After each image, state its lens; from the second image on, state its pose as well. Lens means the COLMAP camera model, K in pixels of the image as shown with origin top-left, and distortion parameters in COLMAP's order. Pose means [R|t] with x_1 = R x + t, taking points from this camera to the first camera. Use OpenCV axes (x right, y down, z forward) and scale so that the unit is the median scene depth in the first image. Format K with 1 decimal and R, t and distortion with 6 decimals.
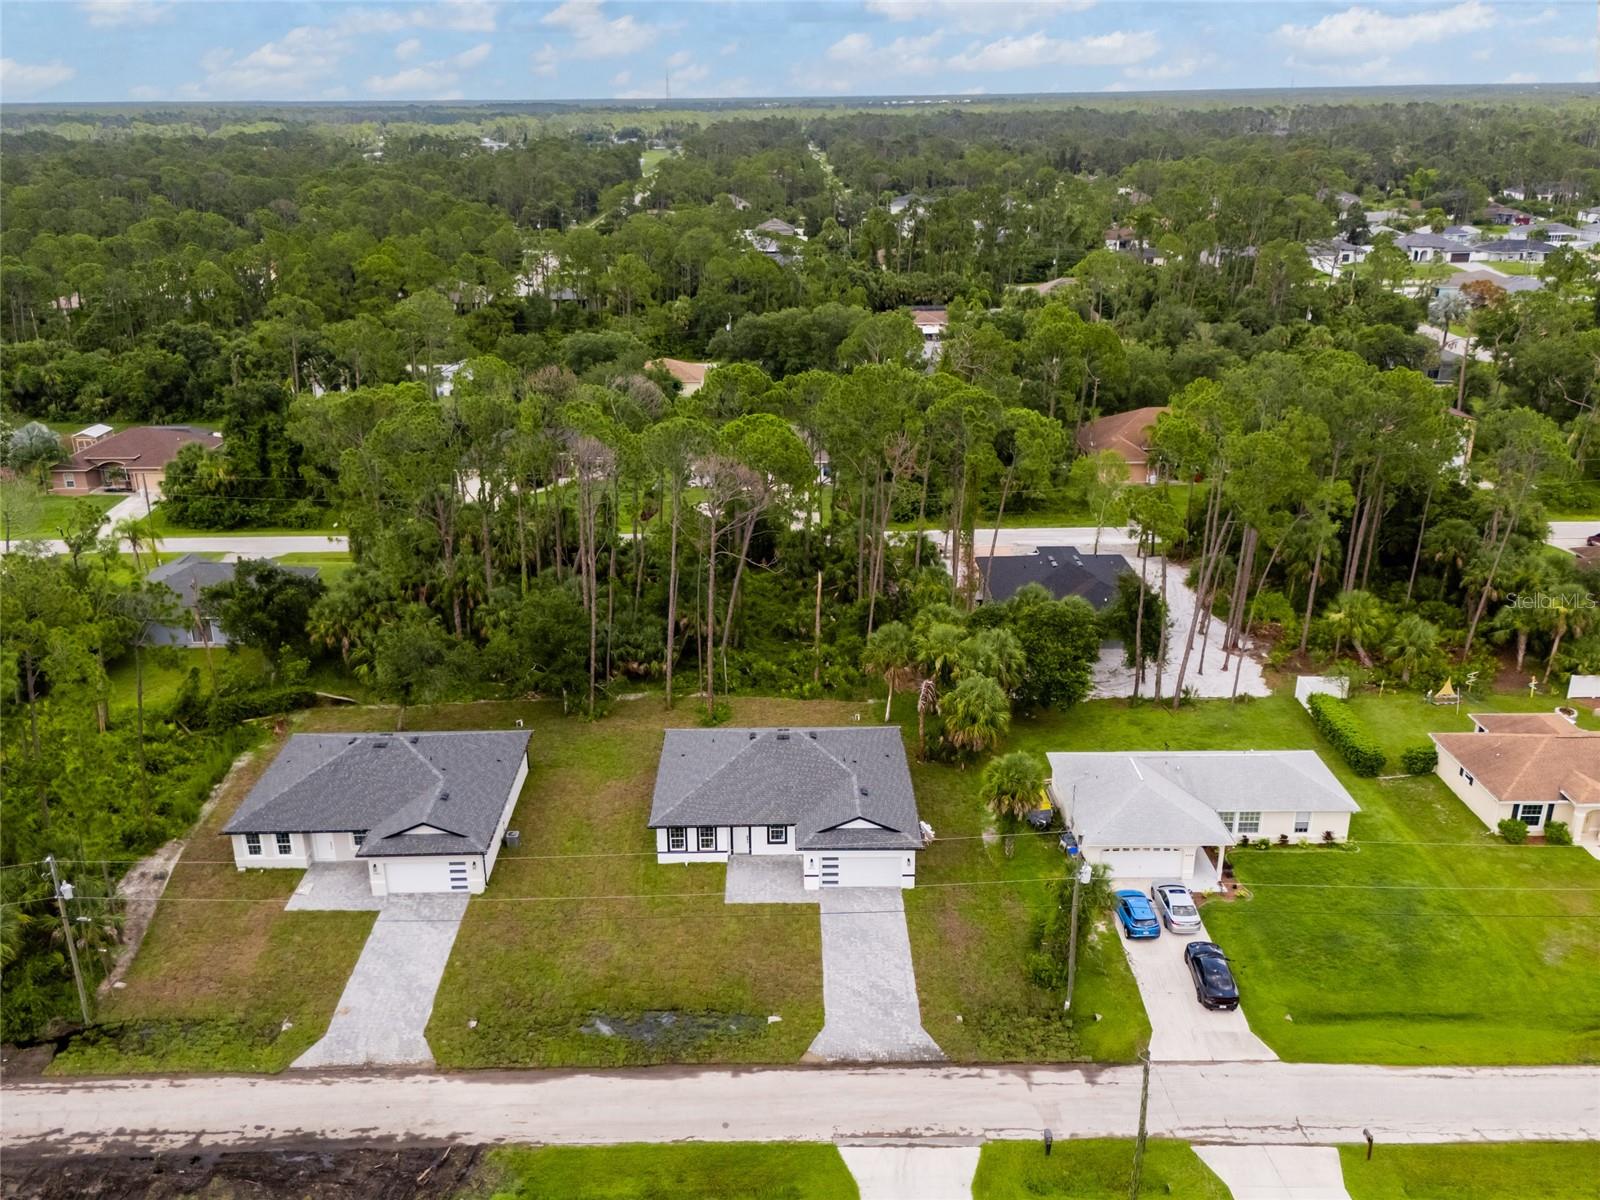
lens RADIAL K [[1407.1, 0, 778.3], [0, 1407.1, 663.9], [0, 0, 1]] dist [0.061434, -0.058329]
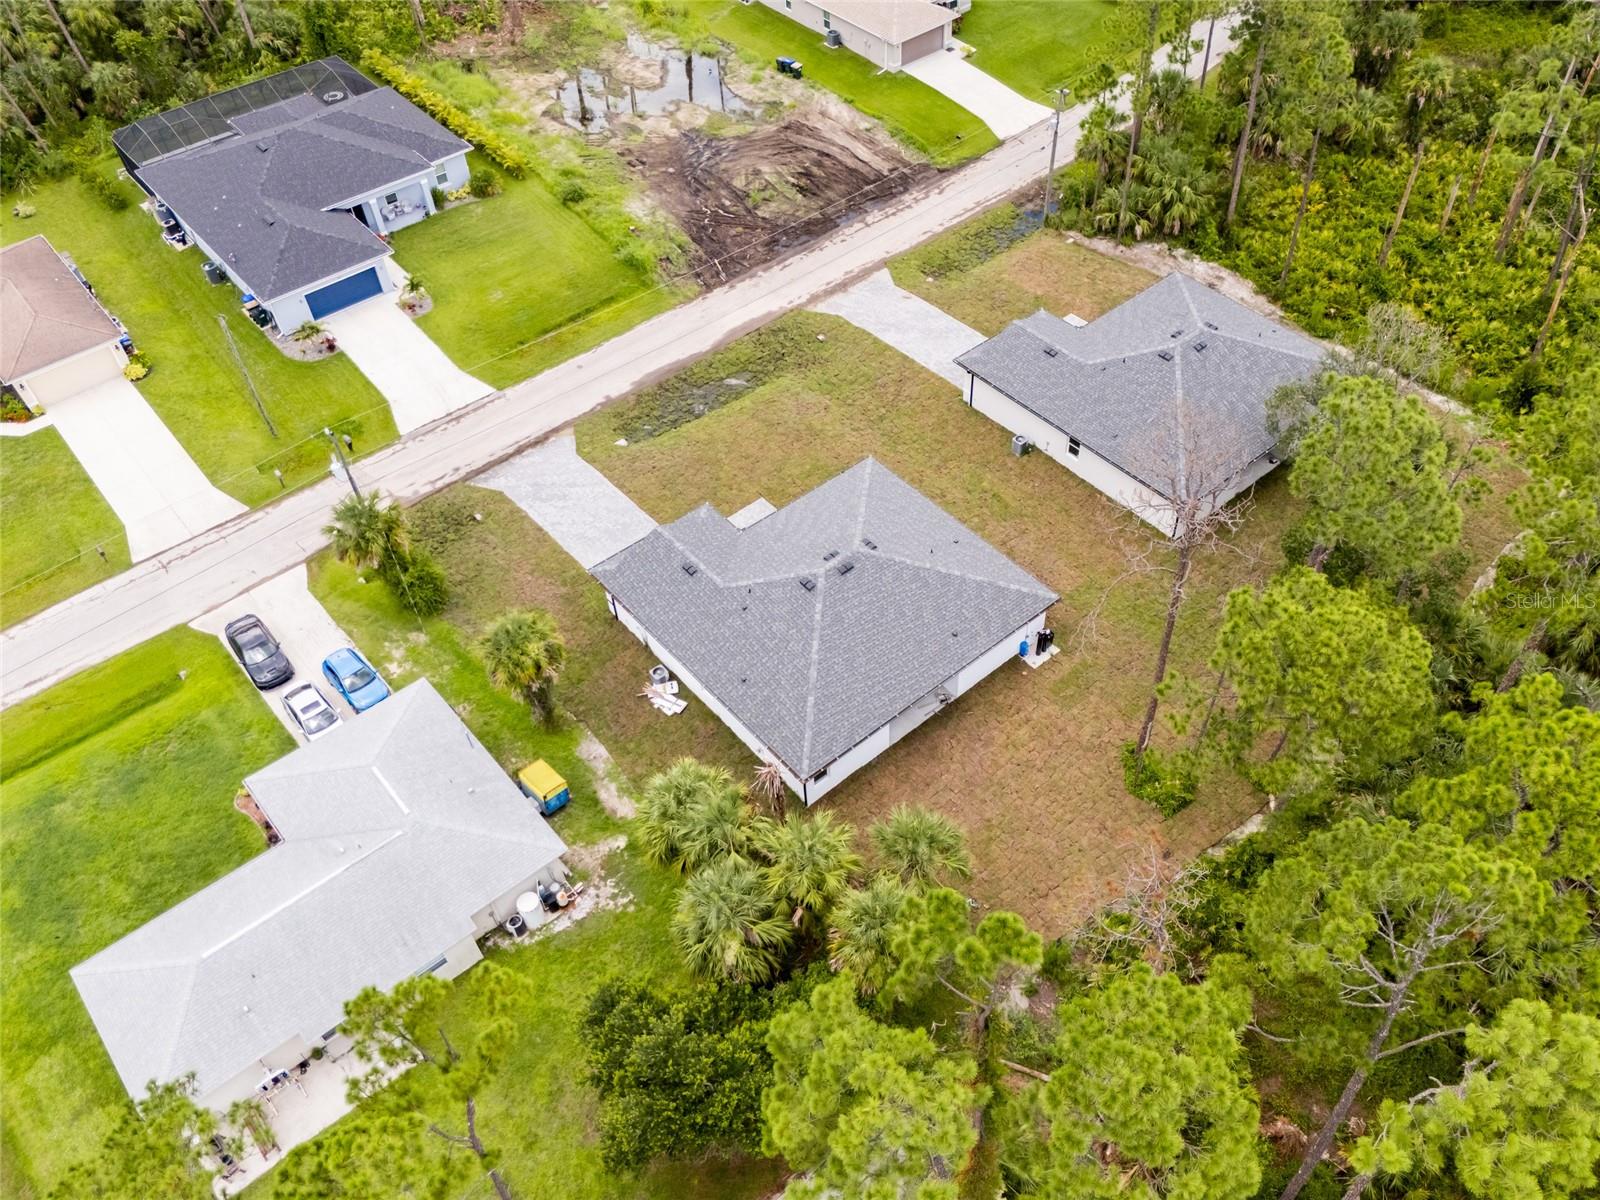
lens RADIAL K [[1277.8, 0, 858.0], [0, 1277.8, 624.5], [0, 0, 1]] dist [0.050298, -0.005338]
pose [[-0.756190, 0.509320, -0.410817, 0.317351], [-0.216675, 0.397507, 0.891650, -0.592627], [0.617438, 0.763270, -0.190234, 1.277739]]
